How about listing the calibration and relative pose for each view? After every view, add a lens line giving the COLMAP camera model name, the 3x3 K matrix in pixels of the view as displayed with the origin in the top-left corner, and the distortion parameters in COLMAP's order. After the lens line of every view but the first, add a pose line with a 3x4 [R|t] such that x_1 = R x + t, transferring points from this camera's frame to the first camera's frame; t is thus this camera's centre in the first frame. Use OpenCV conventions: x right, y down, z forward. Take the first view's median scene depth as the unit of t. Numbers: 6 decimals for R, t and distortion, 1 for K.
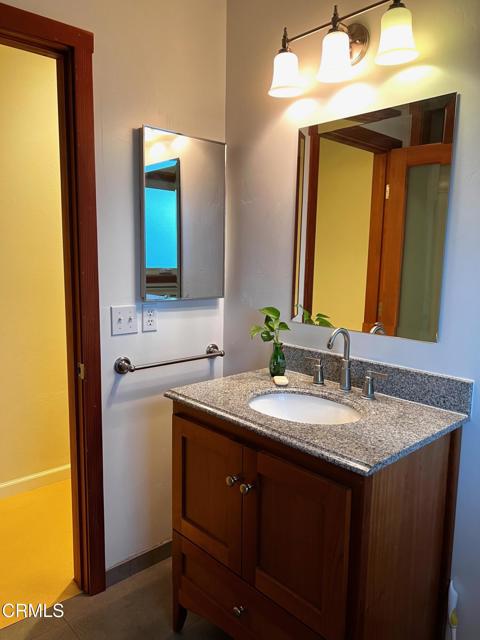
lens RADIAL K [[476.8, 0, 240.0], [0, 476.8, 320.0], [0, 0, 1]] dist [0.012683, -0.004884]
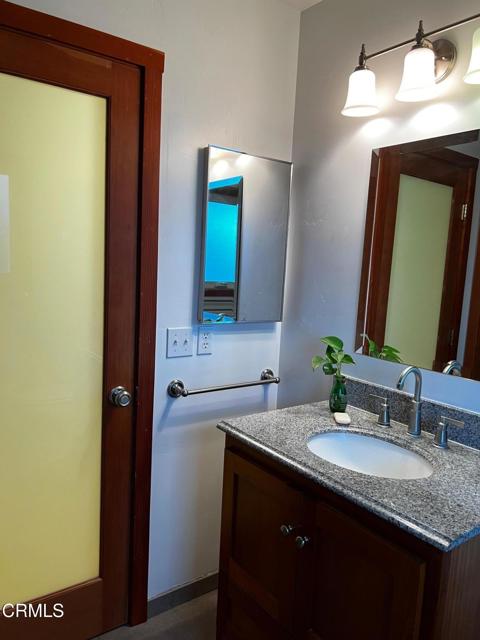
lens RADIAL K [[475.6, 0, 240.0], [0, 475.6, 320.0], [0, 0, 1]] dist [-0.001191, -0.009524]
pose [[0.992952, 0.046495, -0.109020, -0.018826], [-0.049234, 0.998532, -0.022570, -0.032520], [0.107810, 0.027778, 0.993783, 0.054338]]
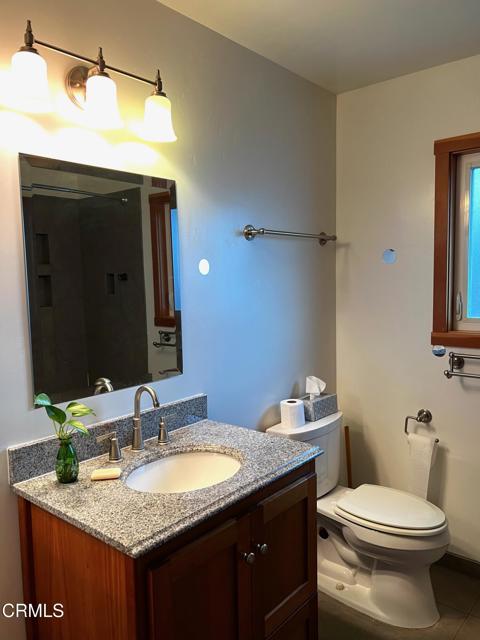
lens RADIAL K [[496.8, 0, 240.0], [0, 496.8, 320.0], [0, 0, 1]] dist [-0.001568, -0.001232]
pose [[-0.123039, -0.109673, 0.986323, -0.723706], [0.154175, 0.979695, 0.128168, -0.196119], [-0.980353, 0.167836, -0.103632, 0.804931]]
